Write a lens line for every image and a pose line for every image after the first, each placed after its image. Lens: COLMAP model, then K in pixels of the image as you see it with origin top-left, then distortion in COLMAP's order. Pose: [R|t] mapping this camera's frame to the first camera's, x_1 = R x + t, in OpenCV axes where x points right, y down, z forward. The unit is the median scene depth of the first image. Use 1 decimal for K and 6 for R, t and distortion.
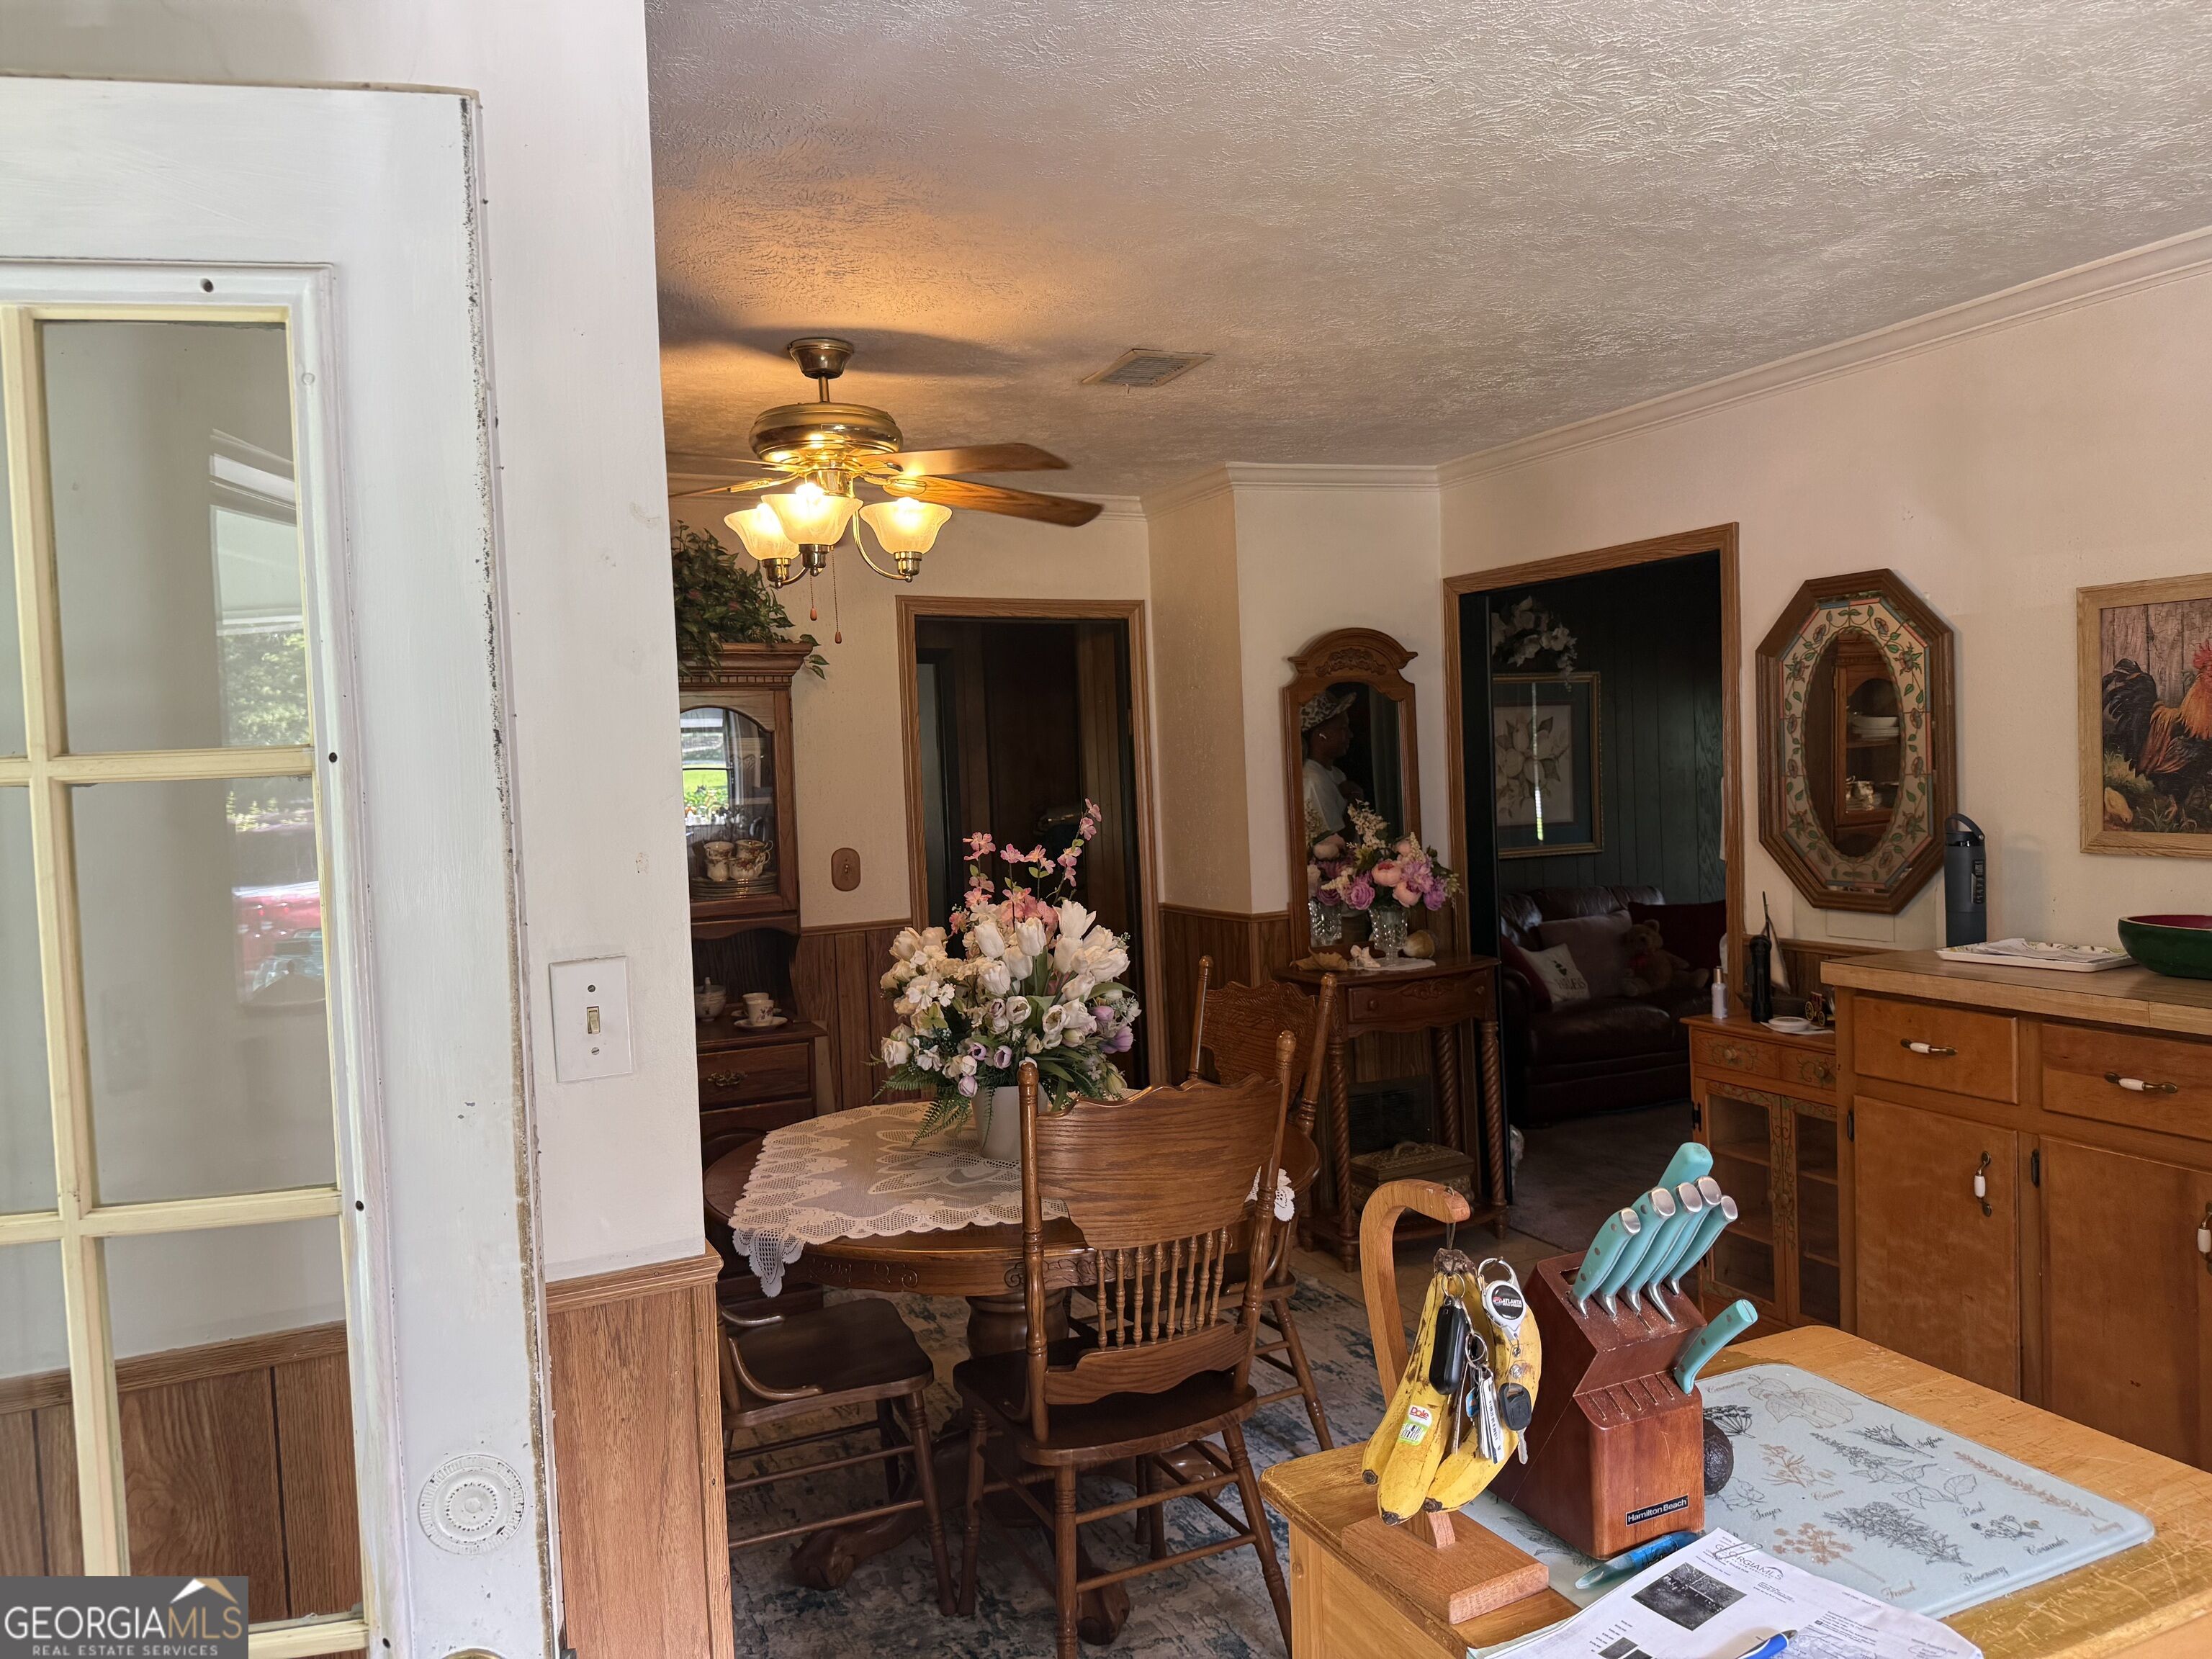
lens RADIAL K [[1550.7, 0, 1106.0], [0, 1550.7, 829.5], [0, 0, 1]] dist [0.008779, -0.011301]
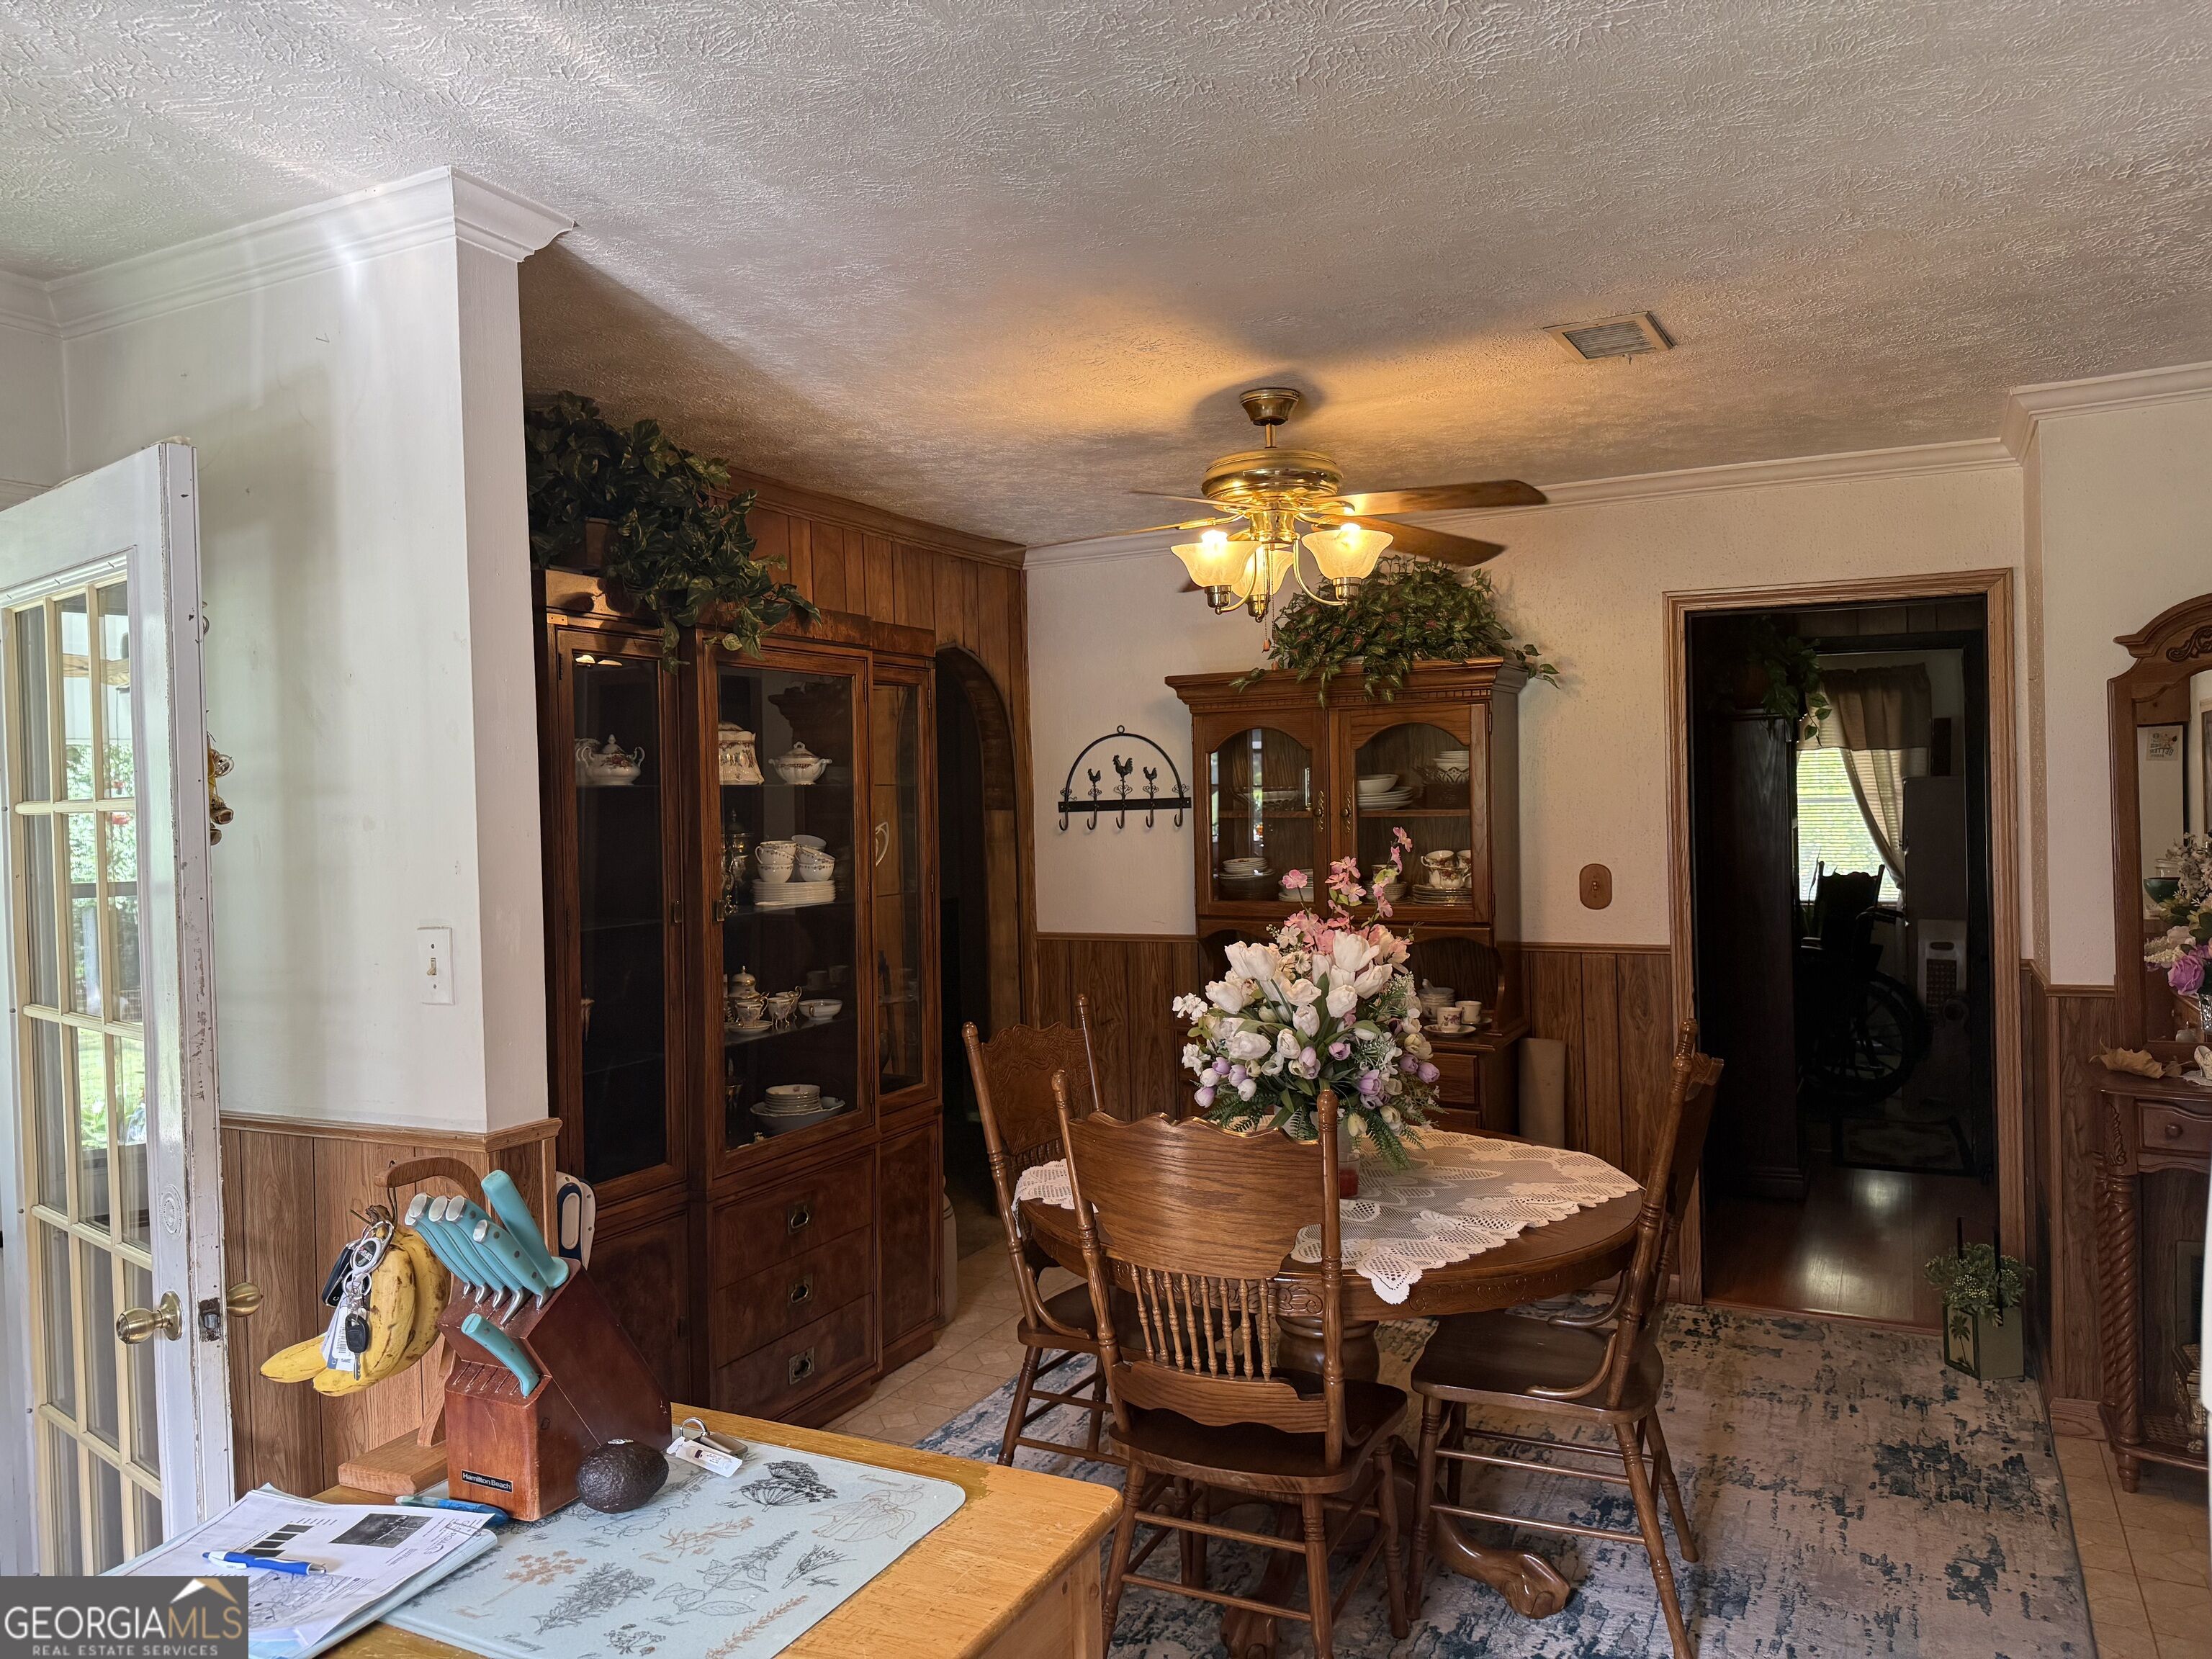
lens RADIAL K [[1559.4, 0, 1103.5], [0, 1559.4, 838.9], [0, 0, 1]] dist [0.041015, -0.001579]
pose [[0.617494, 0.047095, -0.785165, 0.634533], [-0.033802, 0.998873, 0.033330, -0.039898], [0.785849, 0.005959, 0.618390, 0.257777]]
